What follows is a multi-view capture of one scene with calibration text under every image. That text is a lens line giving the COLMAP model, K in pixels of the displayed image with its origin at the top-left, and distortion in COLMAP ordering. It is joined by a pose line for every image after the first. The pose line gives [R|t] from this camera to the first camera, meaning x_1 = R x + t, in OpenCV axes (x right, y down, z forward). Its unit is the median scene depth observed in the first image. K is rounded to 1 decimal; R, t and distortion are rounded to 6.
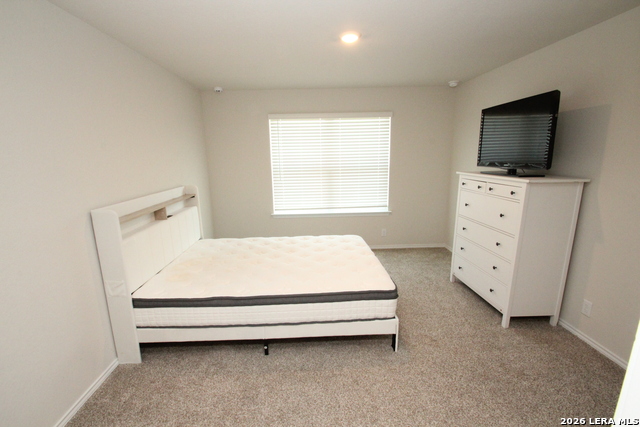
lens RADIAL K [[297.3, 0, 311.0], [0, 297.3, 218.9], [0, 0, 1]] dist [0.011319, -0.014794]
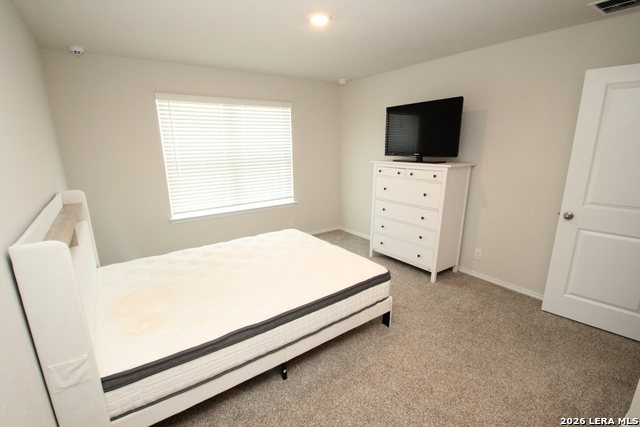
lens RADIAL K [[297.3, 0, 311.0], [0, 297.3, 218.9], [0, 0, 1]] dist [0.011319, -0.014794]
pose [[0.834732, -0.126290, 0.535978, -0.388936], [0.112277, 0.991932, 0.058864, -0.034209], [-0.539088, 0.011043, 0.842177, 0.185366]]
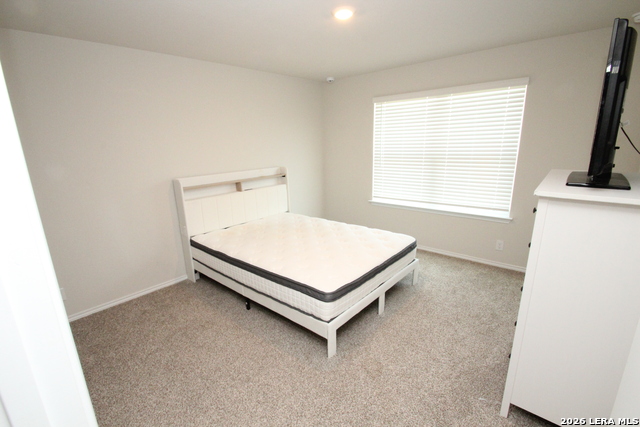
lens RADIAL K [[297.3, 0, 311.0], [0, 297.3, 218.9], [0, 0, 1]] dist [0.011319, -0.014794]
pose [[0.728333, 0.173831, -0.662807, 0.625469], [-0.132642, 0.984757, 0.112513, -0.065102], [0.672262, 0.005969, 0.740289, 0.213662]]
